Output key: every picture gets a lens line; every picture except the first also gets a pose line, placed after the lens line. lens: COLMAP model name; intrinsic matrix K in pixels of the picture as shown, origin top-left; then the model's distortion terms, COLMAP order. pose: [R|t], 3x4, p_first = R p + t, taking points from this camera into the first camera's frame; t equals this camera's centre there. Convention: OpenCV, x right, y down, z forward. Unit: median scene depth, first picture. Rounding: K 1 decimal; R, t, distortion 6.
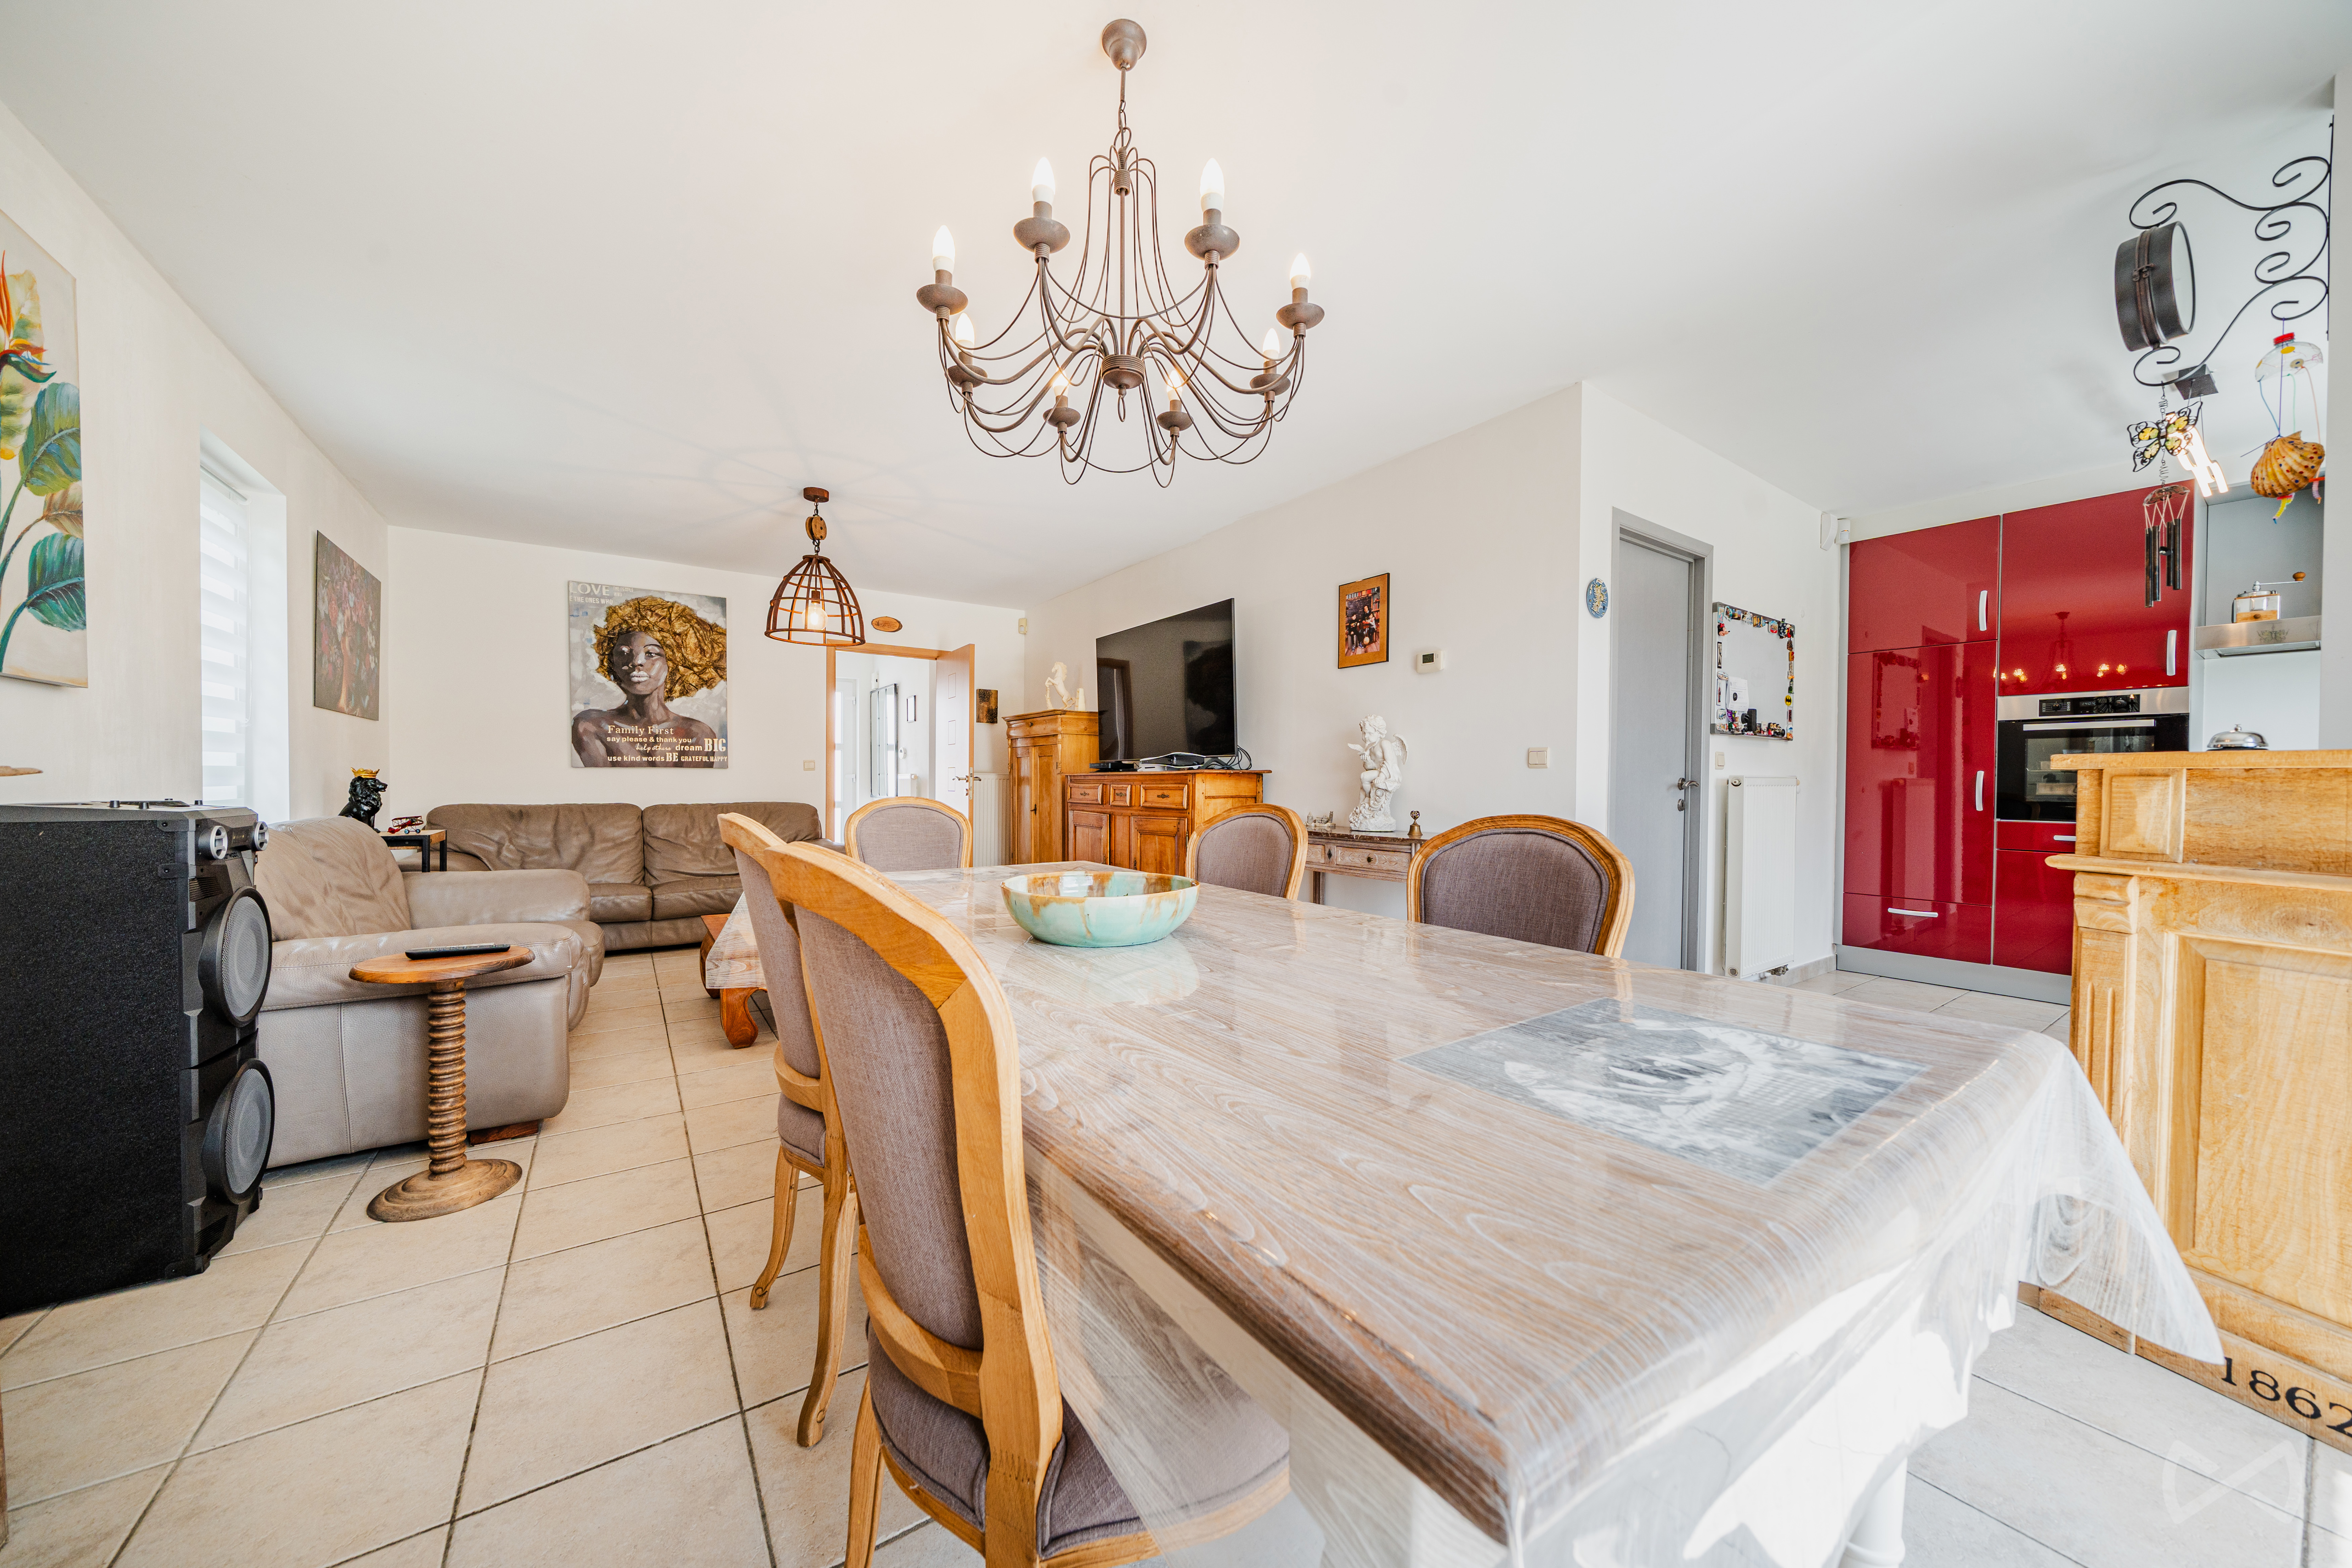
lens RADIAL K [[811.8, 0, 1183.1], [0, 811.8, 793.7], [0, 0, 1]] dist [-0.004128, 0.000081]
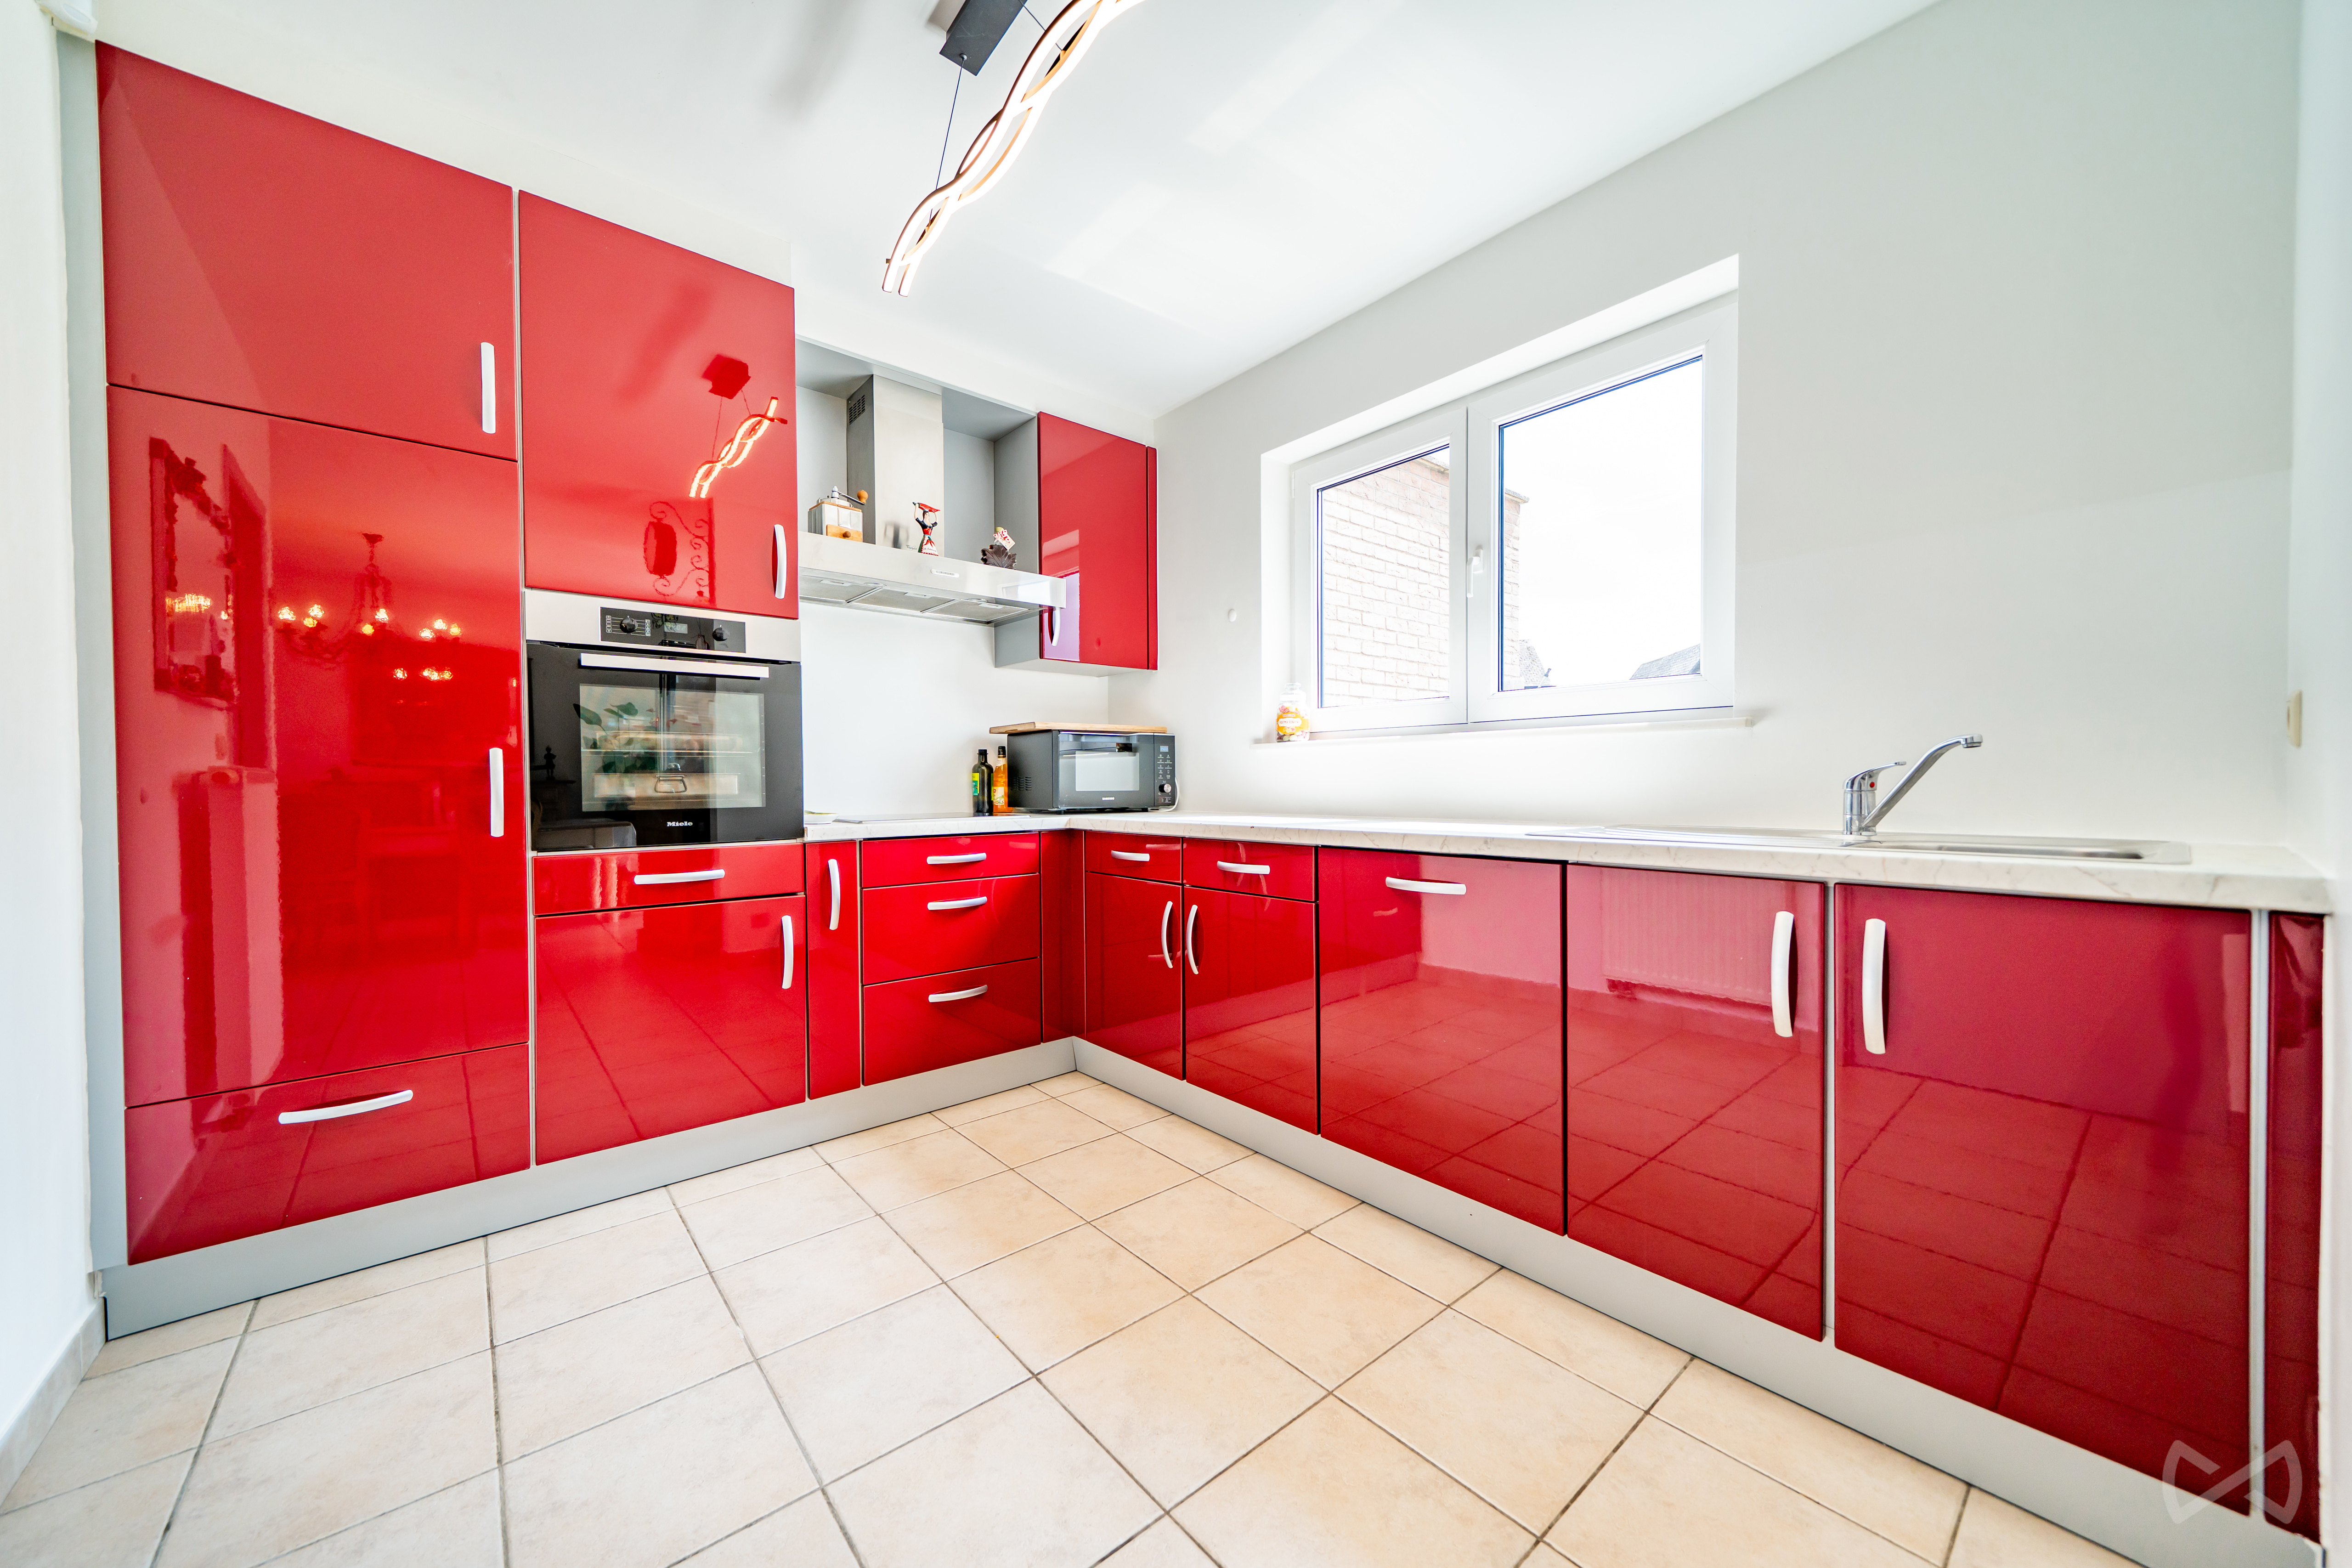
lens RADIAL K [[867.4, 0, 1186.7], [0, 867.4, 793.1], [0, 0, 1]] dist [0.000989, -0.000021]
pose [[-0.103127, -0.019185, 0.994483, 0.447547], [0.022590, 0.999511, 0.021625, -0.004828], [-0.994412, 0.024695, -0.102643, 0.638583]]
